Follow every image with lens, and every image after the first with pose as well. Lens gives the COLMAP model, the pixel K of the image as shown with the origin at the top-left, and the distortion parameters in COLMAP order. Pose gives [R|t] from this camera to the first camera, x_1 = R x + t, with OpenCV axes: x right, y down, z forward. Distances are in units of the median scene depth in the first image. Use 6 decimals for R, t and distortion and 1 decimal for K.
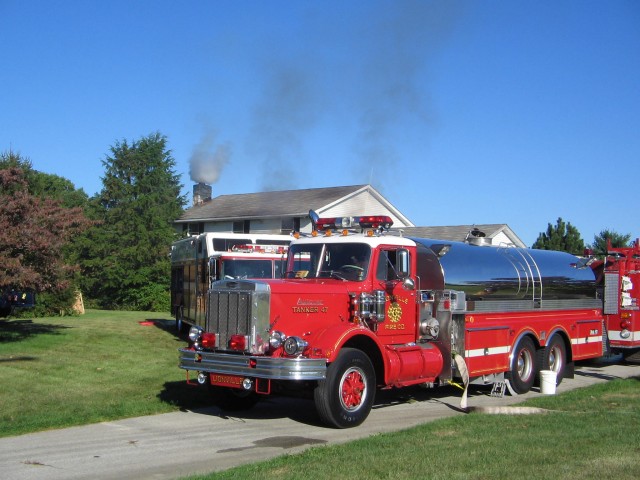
lens RADIAL K [[831.4, 0, 320.0], [0, 831.4, 240.0], [0, 0, 1]] dist [-0.120757, -0.010868]
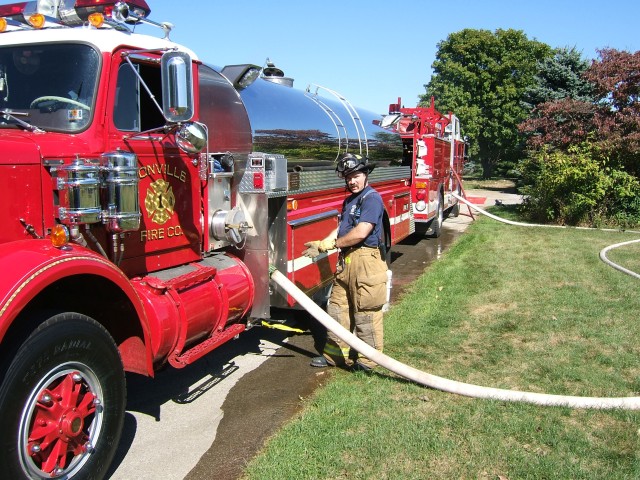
lens RADIAL K [[606.9, 0, 320.0], [0, 606.9, 240.0], [0, 0, 1]] dist [-0.077091, -0.015429]
pose [[0.930096, -0.059443, 0.362476, 0.046891], [-0.010715, 0.982008, 0.188537, 0.041205], [-0.367161, -0.179242, 0.912724, 0.616063]]
